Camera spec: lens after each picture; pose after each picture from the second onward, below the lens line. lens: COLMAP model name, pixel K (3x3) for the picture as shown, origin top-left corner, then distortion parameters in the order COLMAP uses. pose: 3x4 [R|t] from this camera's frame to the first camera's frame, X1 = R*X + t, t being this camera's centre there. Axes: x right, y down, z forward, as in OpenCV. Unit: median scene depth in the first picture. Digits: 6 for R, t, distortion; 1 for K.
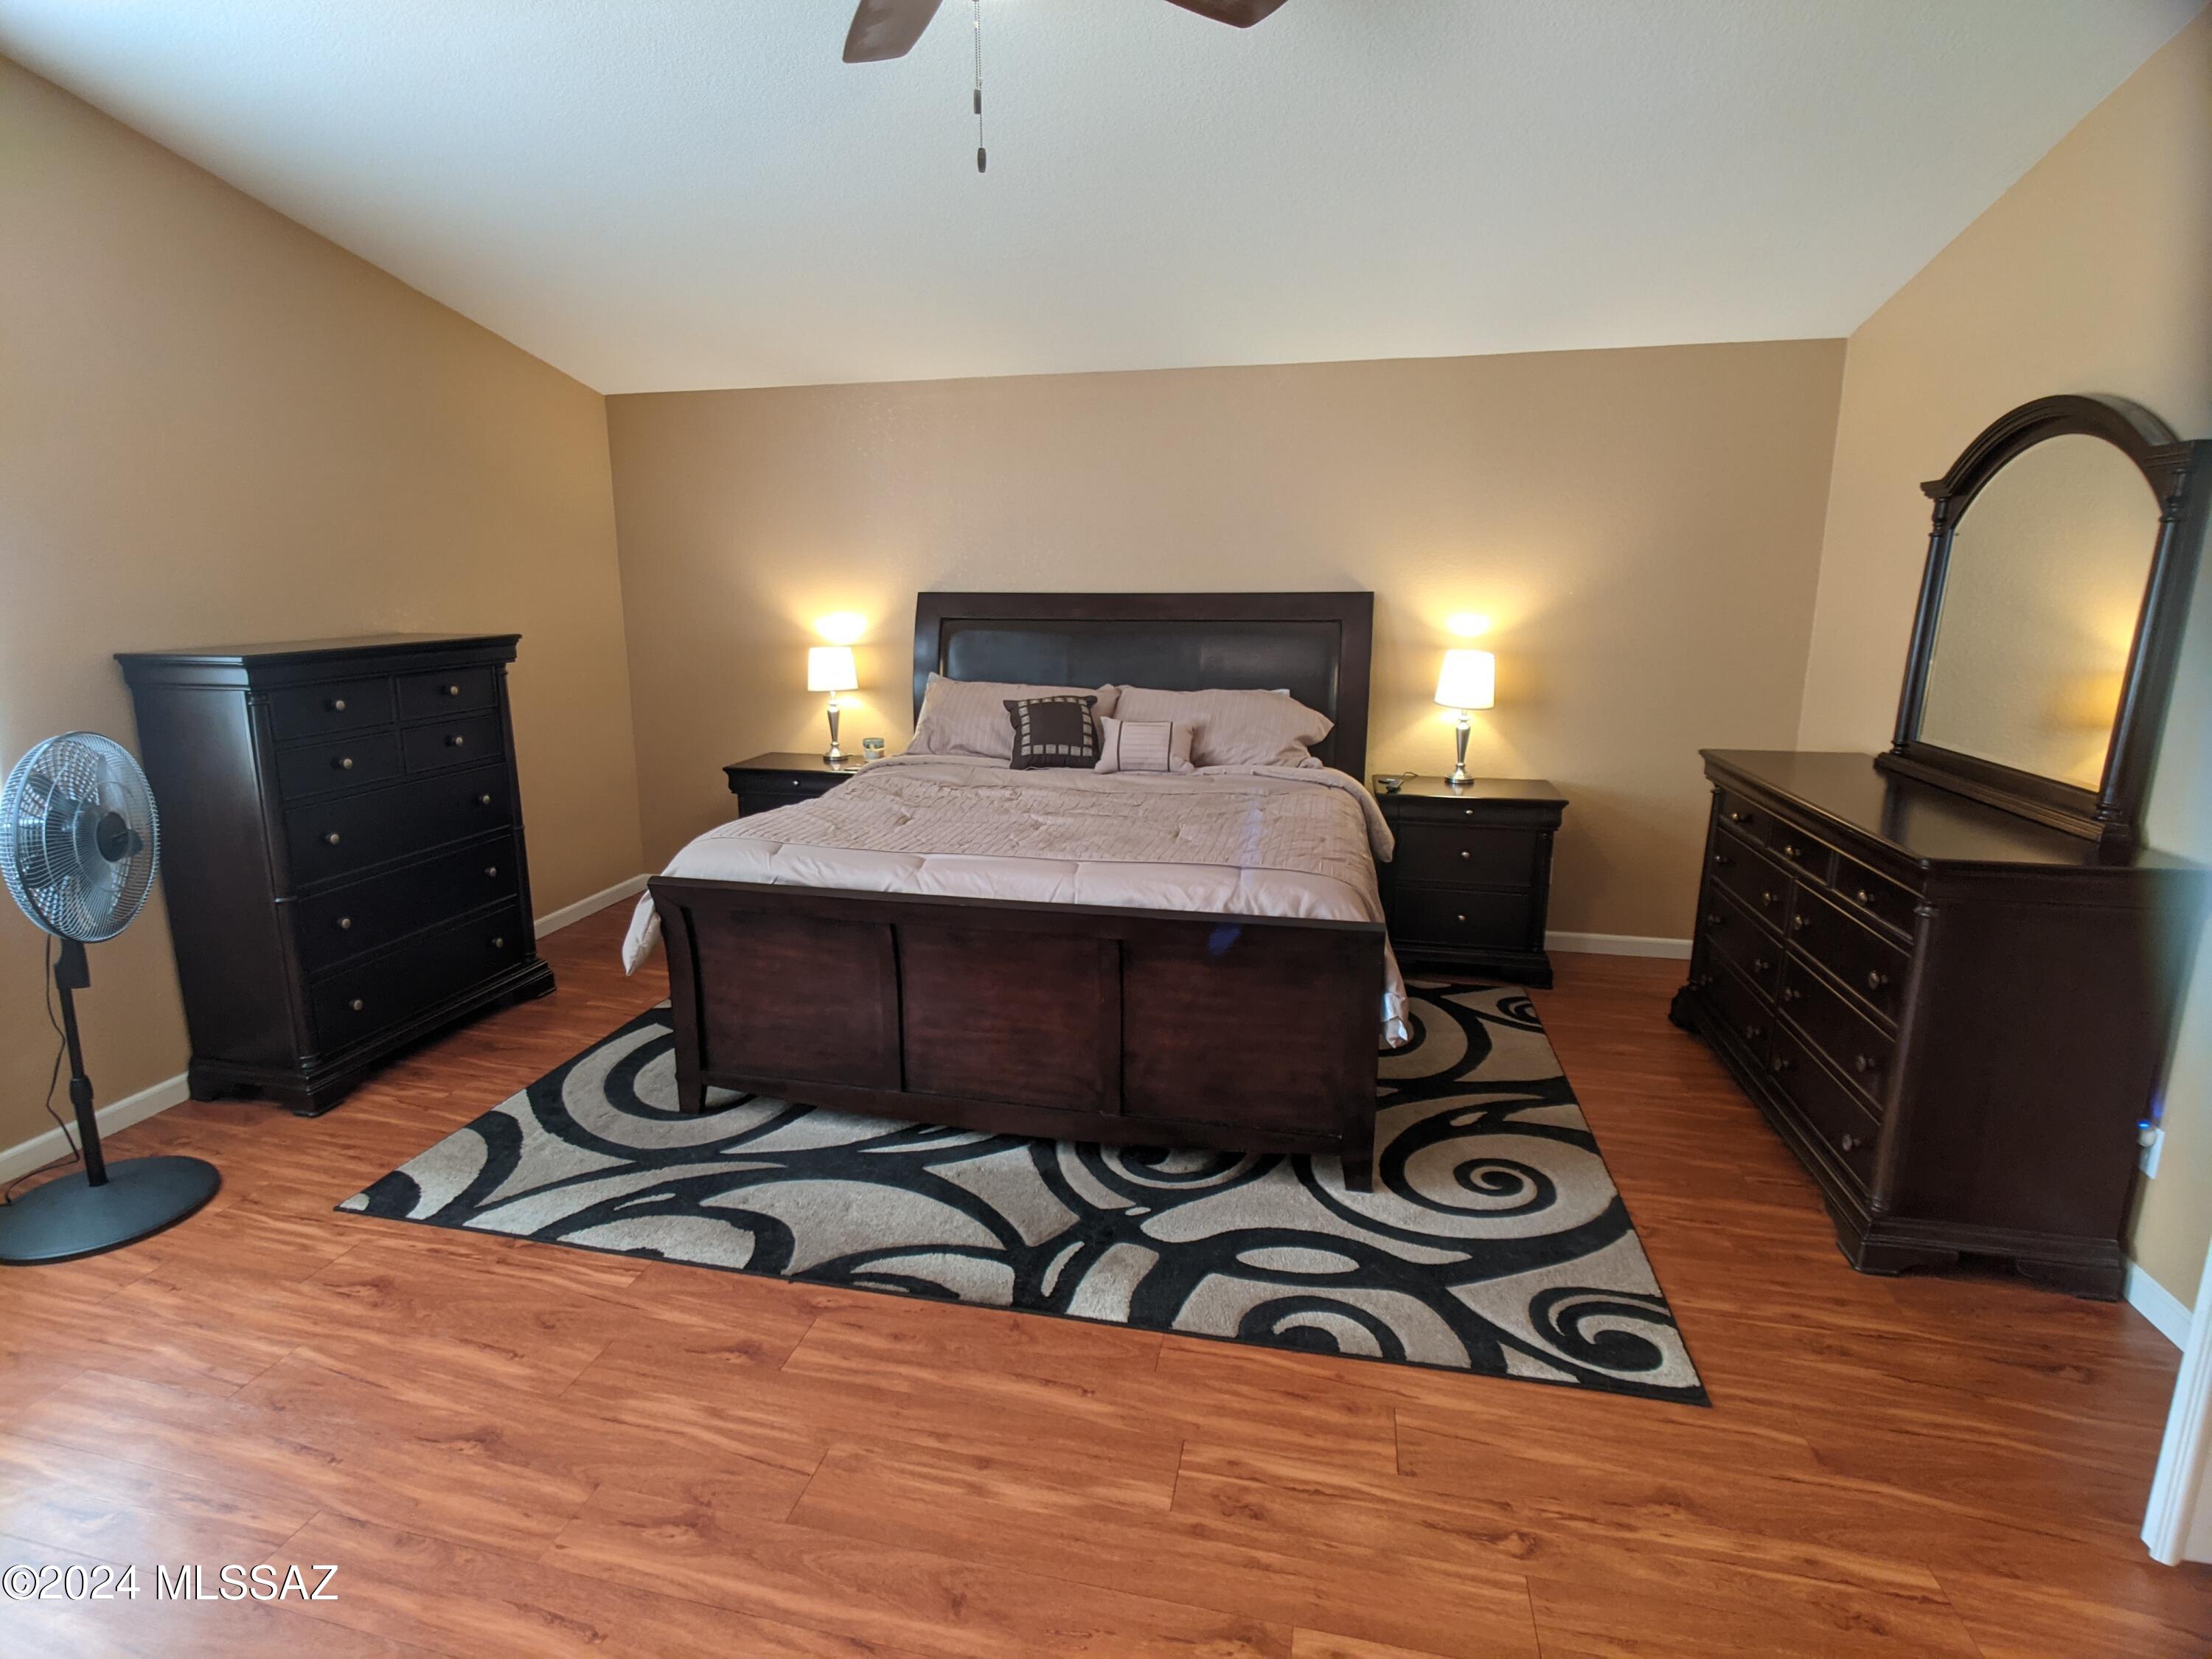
lens RADIAL K [[1129.8, 0, 1099.4], [0, 1129.8, 810.1], [0, 0, 1]] dist [-0.014315, -0.002058]
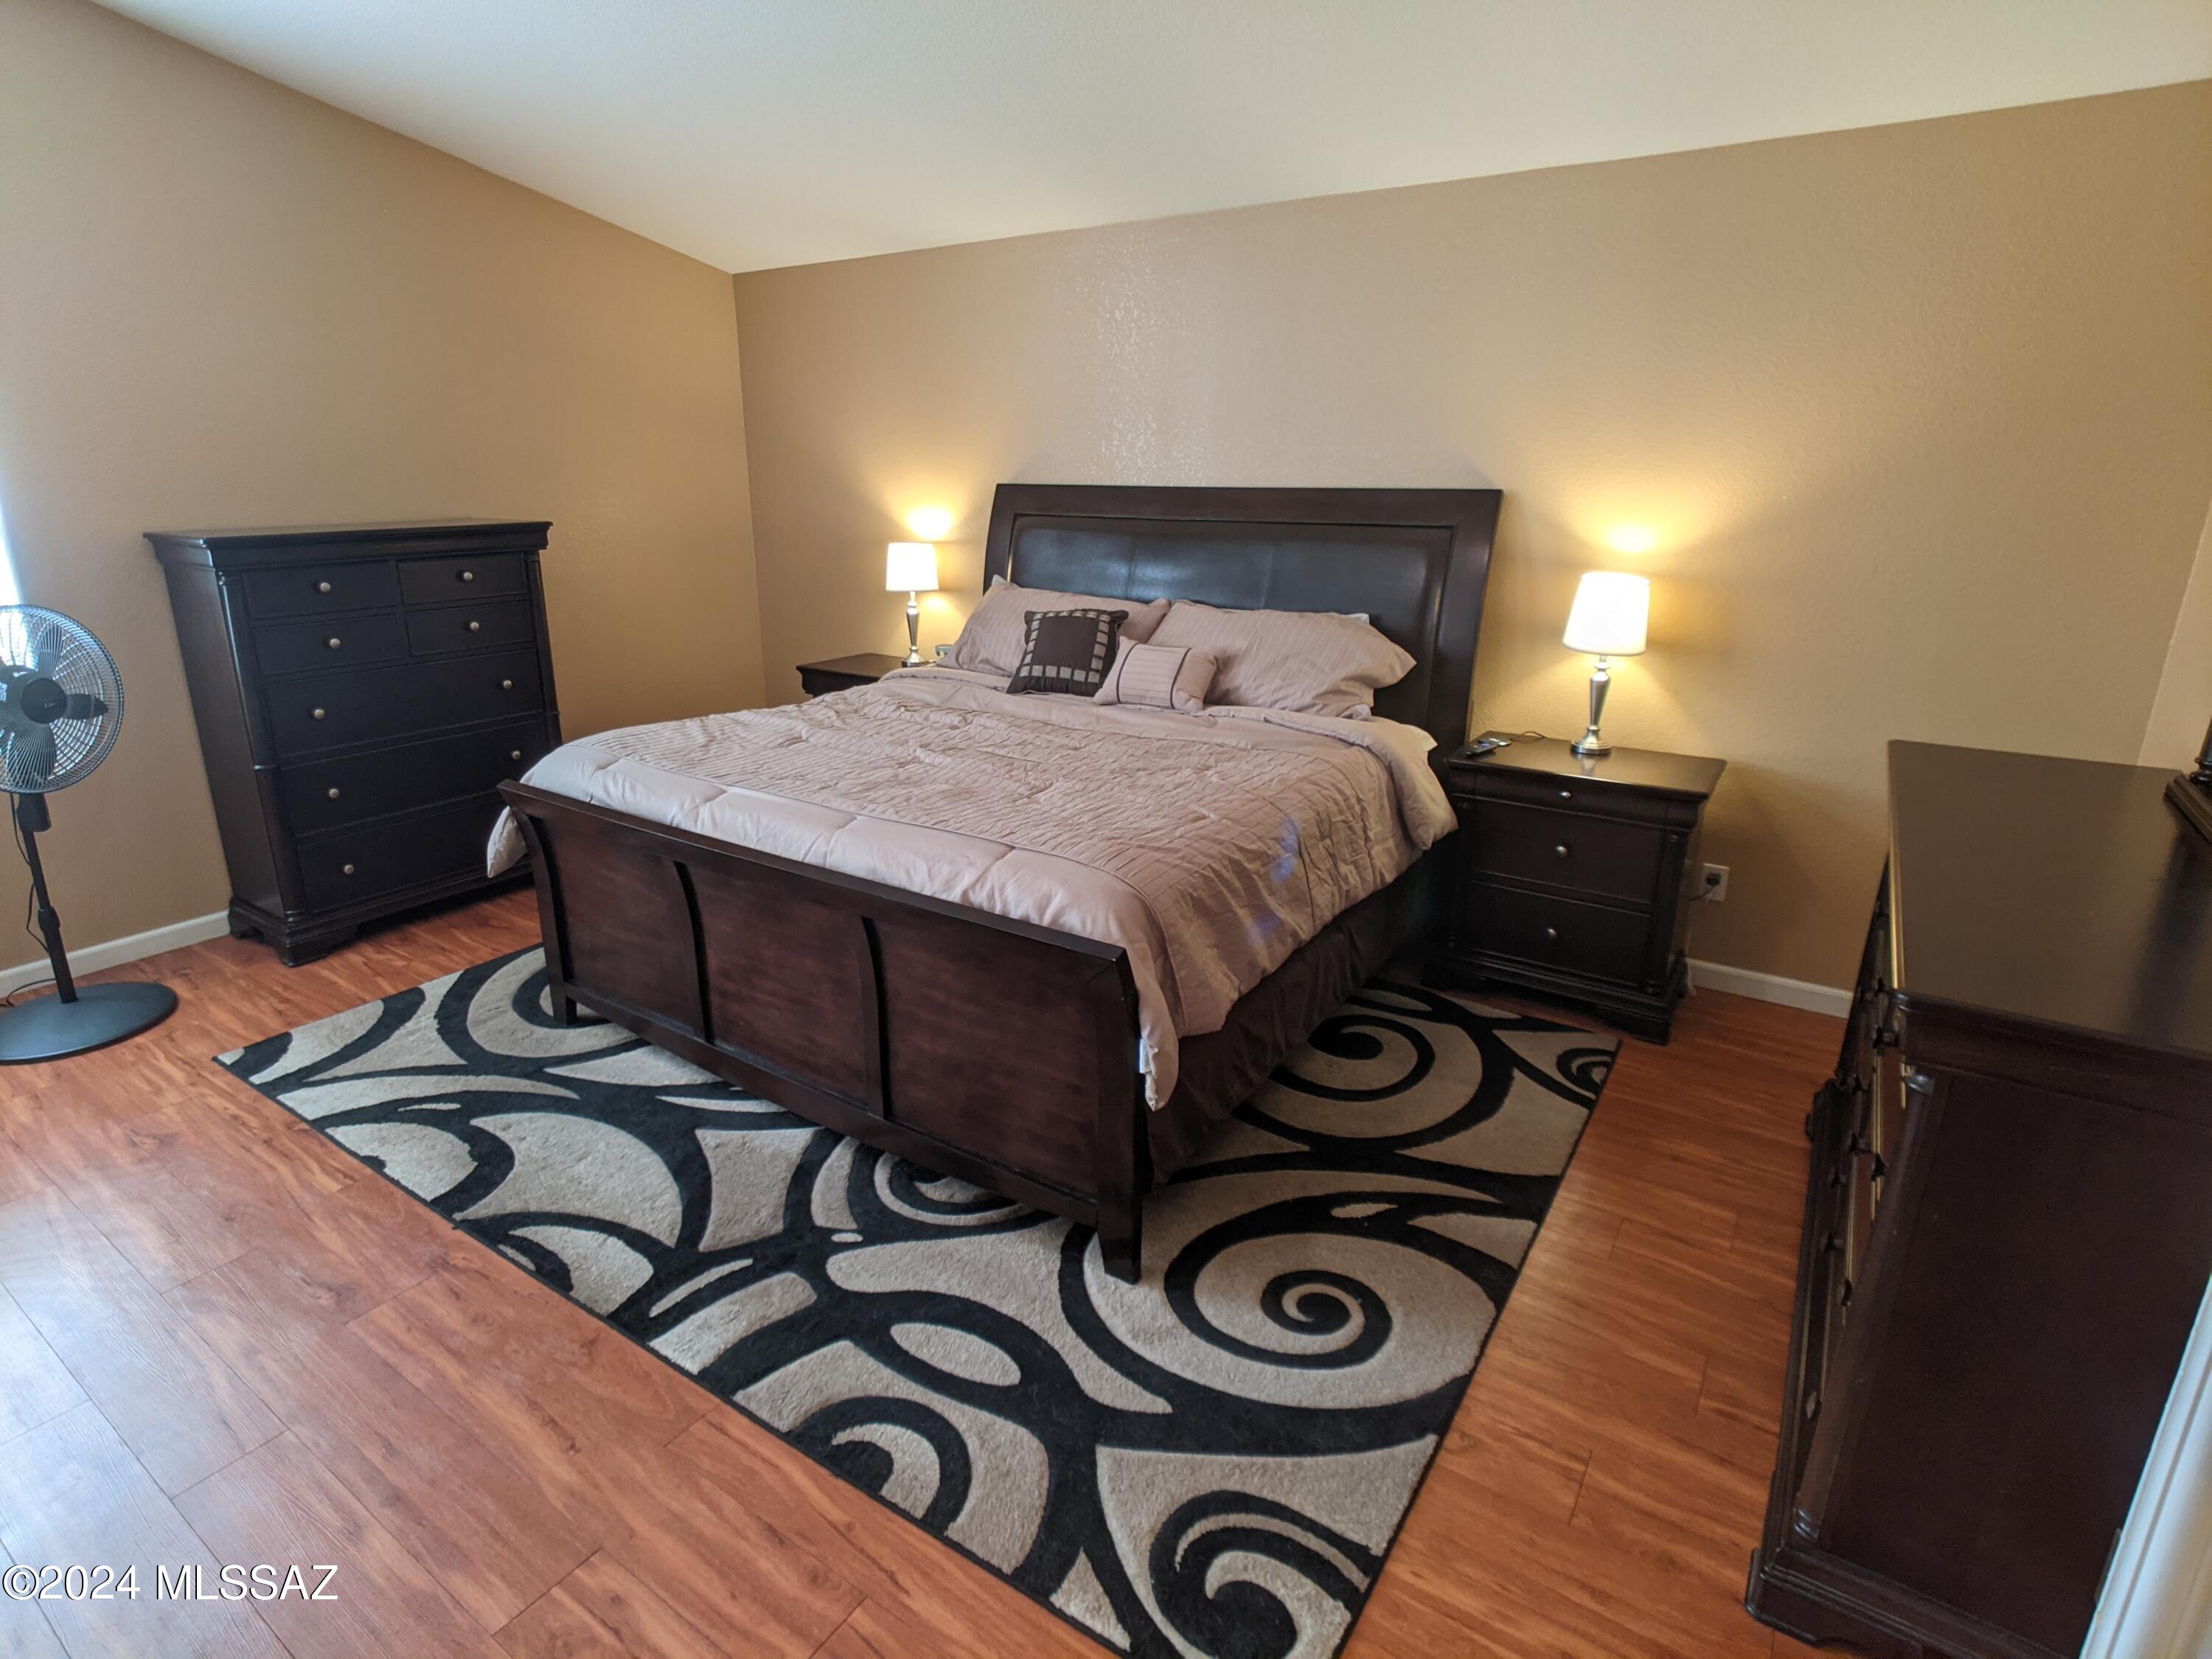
lens RADIAL K [[1146.8, 0, 1104.6], [0, 1146.8, 822.4], [0, 0, 1]] dist [-0.026834, 0.007417]
pose [[0.932798, 0.112828, -0.342283, 0.435600], [-0.079988, 0.990858, 0.108636, -0.054165], [0.351411, -0.073957, 0.933295, 0.275601]]
